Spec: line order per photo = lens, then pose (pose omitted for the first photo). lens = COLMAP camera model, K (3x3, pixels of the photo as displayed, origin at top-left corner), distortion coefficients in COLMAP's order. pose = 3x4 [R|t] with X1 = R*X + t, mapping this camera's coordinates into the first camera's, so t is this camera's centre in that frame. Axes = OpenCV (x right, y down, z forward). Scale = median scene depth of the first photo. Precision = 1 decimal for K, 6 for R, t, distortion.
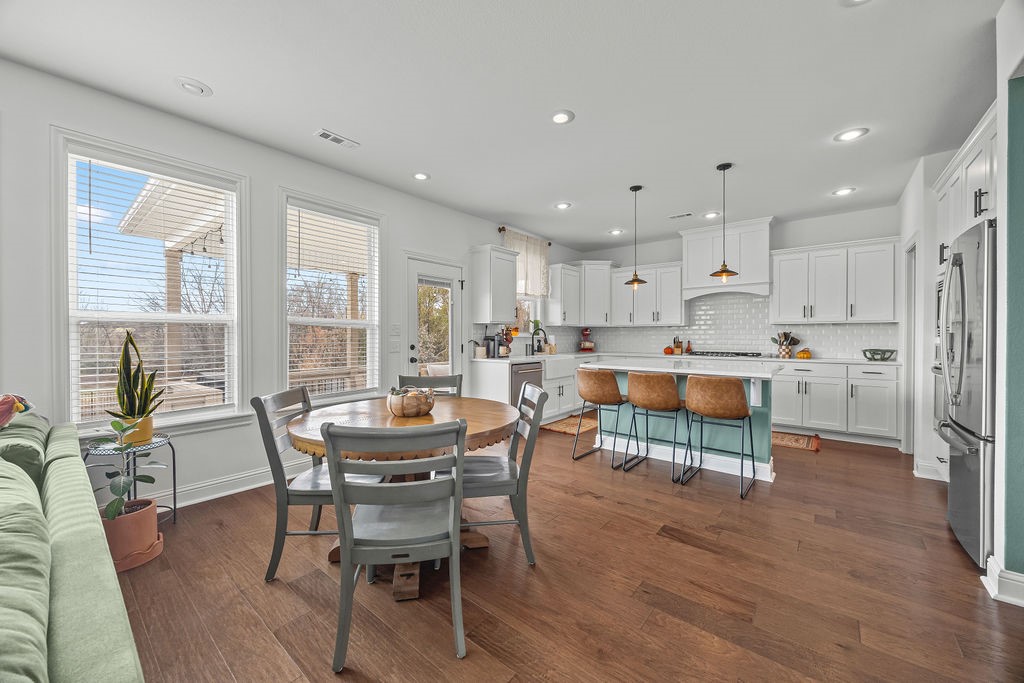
lens RADIAL K [[386.0, 0, 507.0], [0, 386.0, 338.9], [0, 0, 1]] dist [-0.001770, -0.000094]
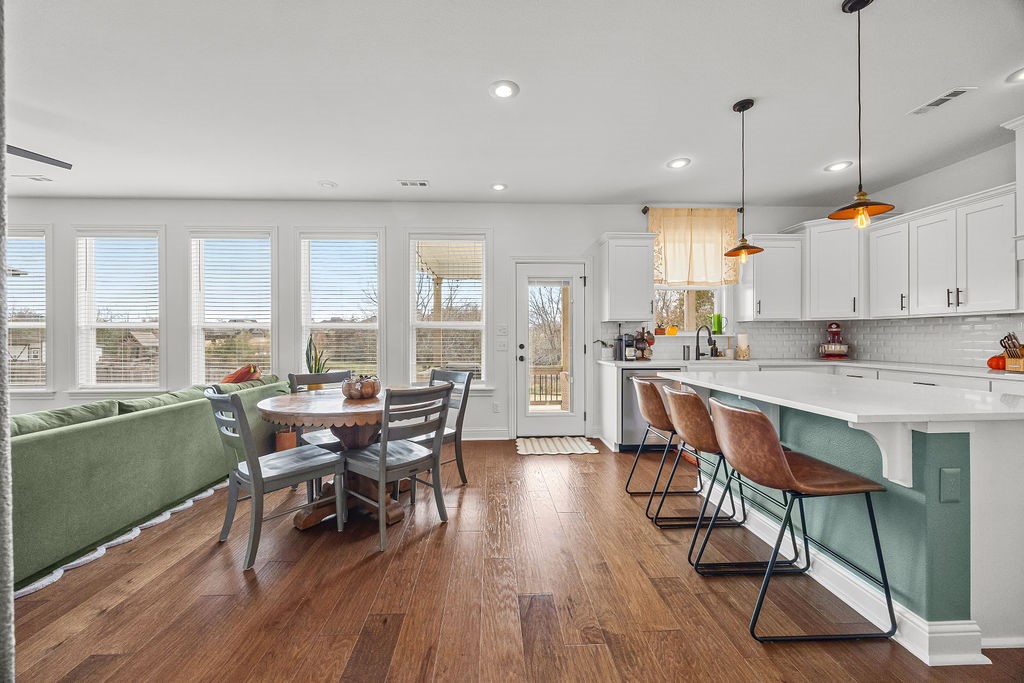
lens RADIAL K [[386.0, 0, 507.0], [0, 386.0, 338.9], [0, 0, 1]] dist [-0.001770, -0.000094]
pose [[0.669710, 0.001606, -0.742621, 0.442454], [-0.003023, 0.999995, -0.000564, 0.001361], [0.742617, 0.002623, 0.669711, 0.223388]]
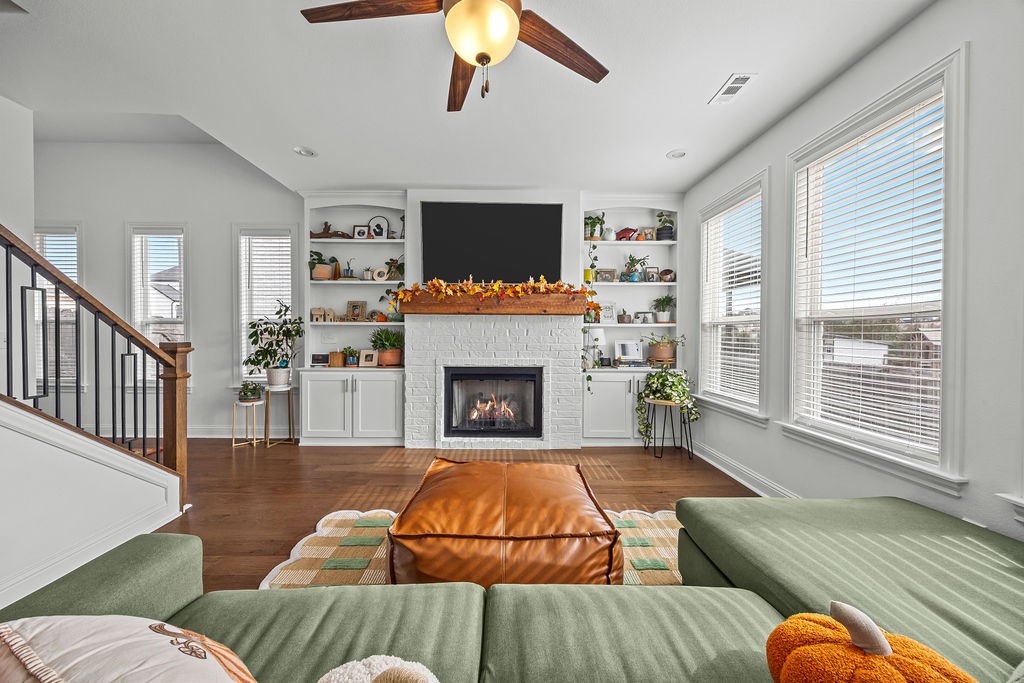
lens RADIAL K [[386.0, 0, 507.0], [0, 386.0, 338.9], [0, 0, 1]] dist [-0.001770, -0.000094]
pose [[-0.761348, 0.005238, -0.648322, -0.208159], [-0.009055, 0.999784, 0.018712, -0.003619], [0.648280, 0.020116, -0.761136, 0.232514]]
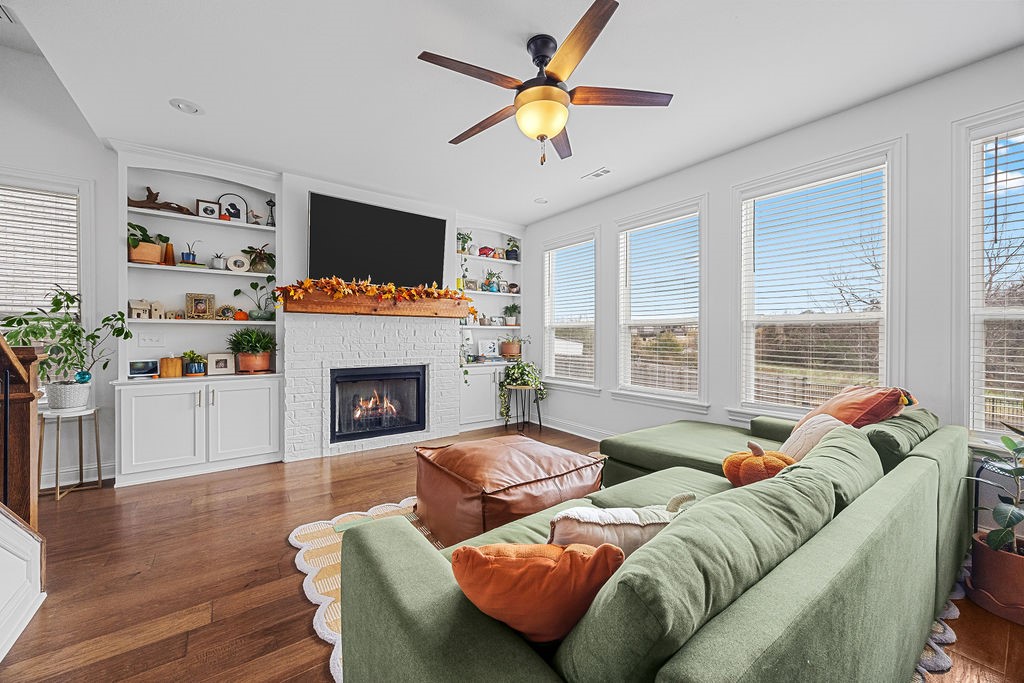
lens RADIAL K [[386.0, 0, 507.0], [0, 386.0, 338.9], [0, 0, 1]] dist [-0.001770, -0.000094]
pose [[-0.251412, 0.006893, -0.967856, 0.027008], [-0.009152, 0.999913, 0.009499, 0.000449], [0.967837, 0.011246, -0.251327, 0.059946]]
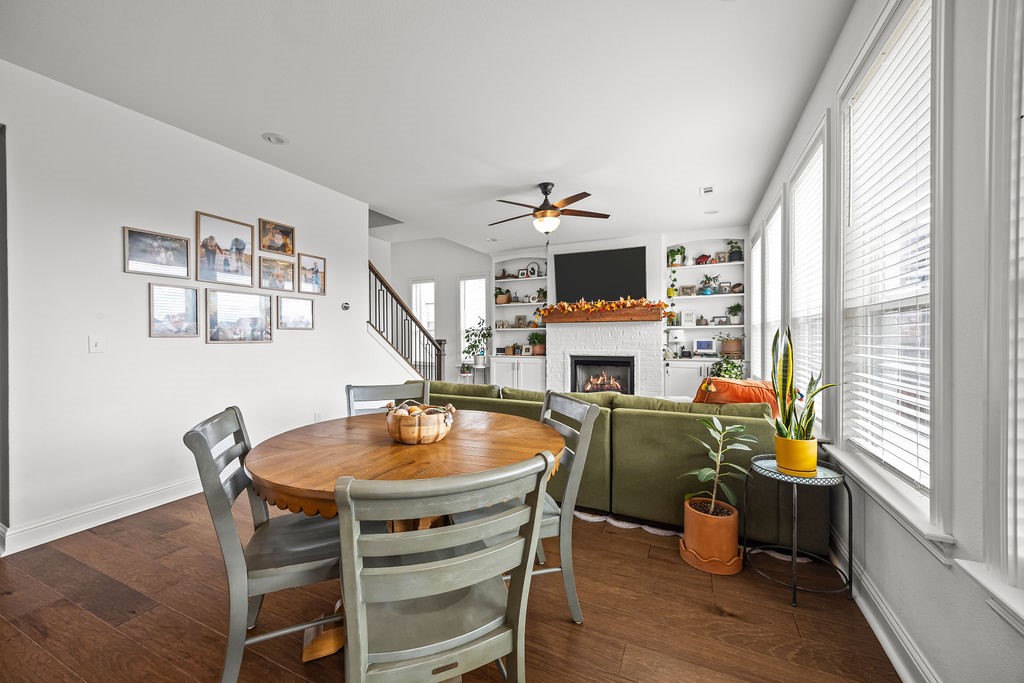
lens RADIAL K [[395.1, 0, 510.1], [0, 395.1, 335.5], [0, 0, 1]] dist [0.000704, 0.000101]
pose [[-0.969064, 0.003868, -0.246780, -0.114360], [0.002936, 0.999987, 0.004145, -0.001446], [0.246793, 0.003292, -0.969063, 0.766990]]
